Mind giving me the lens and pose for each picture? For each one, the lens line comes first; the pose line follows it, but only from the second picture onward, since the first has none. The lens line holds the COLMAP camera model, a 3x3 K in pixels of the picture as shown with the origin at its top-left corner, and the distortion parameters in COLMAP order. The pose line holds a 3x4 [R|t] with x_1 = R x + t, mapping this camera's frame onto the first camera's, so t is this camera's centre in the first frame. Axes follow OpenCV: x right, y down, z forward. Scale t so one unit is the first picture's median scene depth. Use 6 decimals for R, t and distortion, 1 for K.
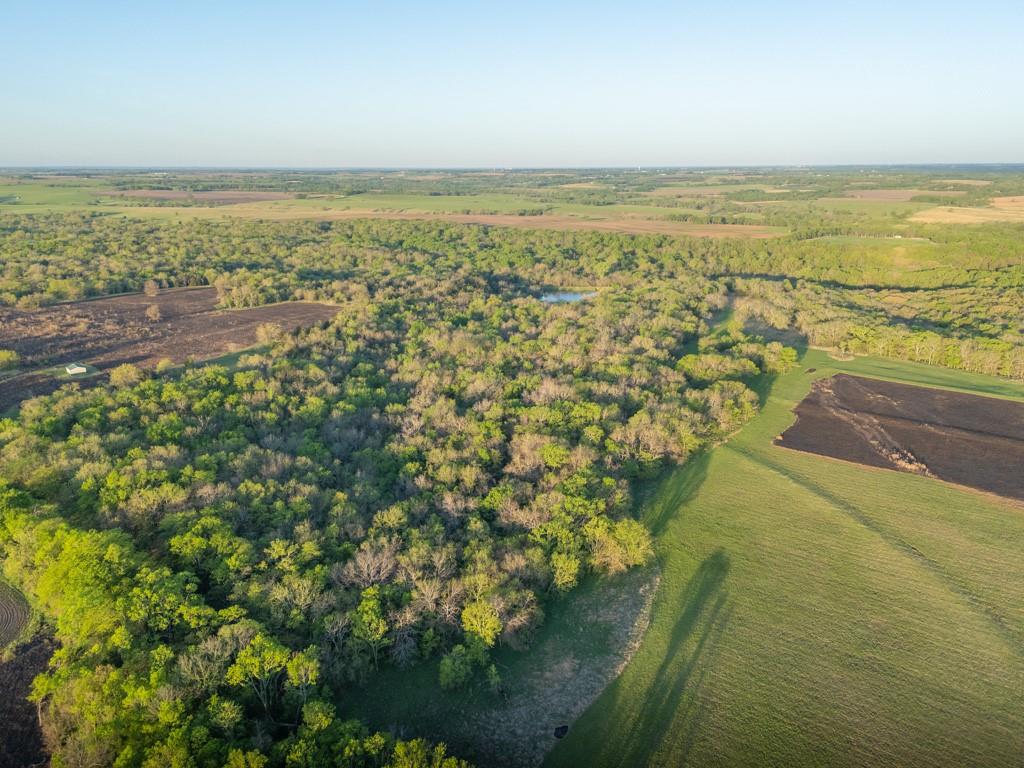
lens RADIAL K [[747.7, 0, 512.0], [0, 747.7, 384.0], [0, 0, 1]] dist [0.092463, -0.085259]
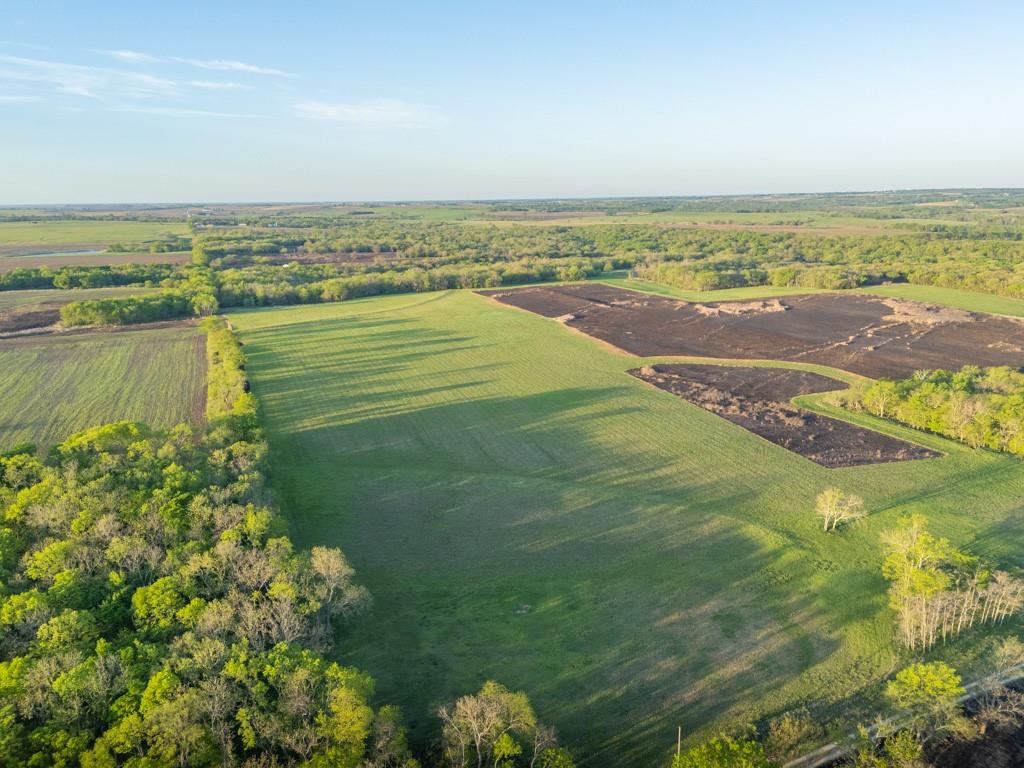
lens RADIAL K [[747.7, 0, 512.0], [0, 747.7, 384.0], [0, 0, 1]] dist [0.092463, -0.085259]
pose [[0.869385, 0.109400, -0.481872, 1.487761], [-0.125865, 0.992046, -0.001857, 0.327142], [0.477836, 0.062265, 0.876240, -0.812616]]
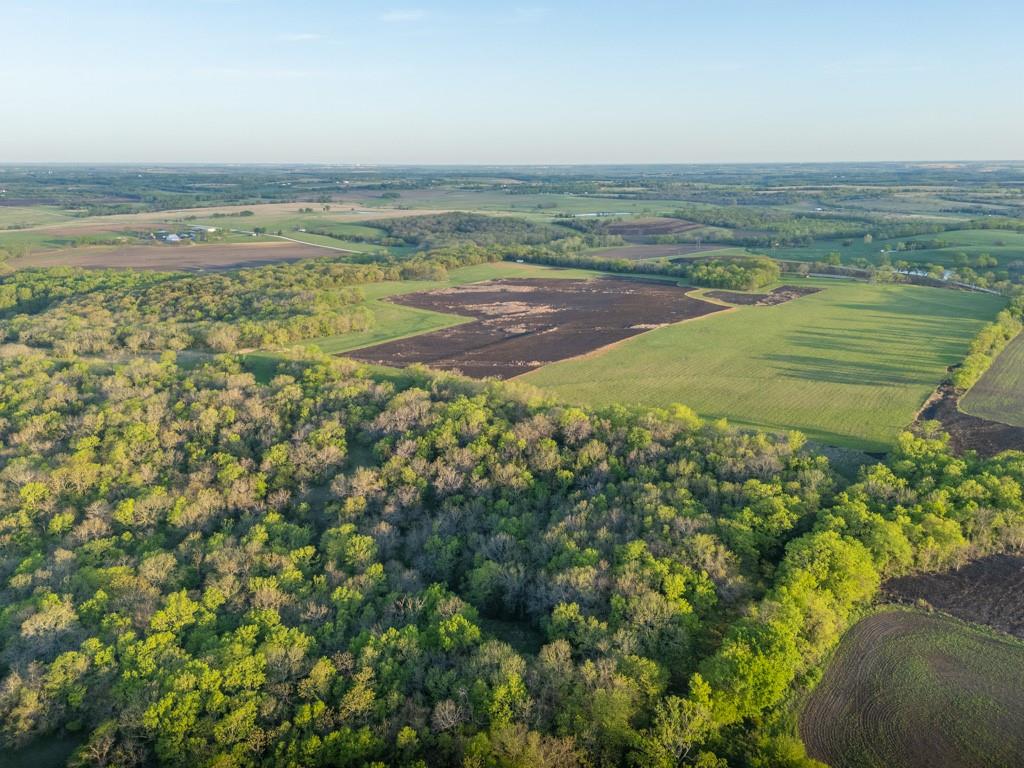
lens RADIAL K [[747.7, 0, 512.0], [0, 747.7, 384.0], [0, 0, 1]] dist [0.092463, -0.085259]
pose [[0.014280, -0.282792, 0.959075, -0.995961], [0.284391, 0.920707, 0.267244, -0.283155], [-0.958602, 0.268936, 0.093571, 0.801976]]
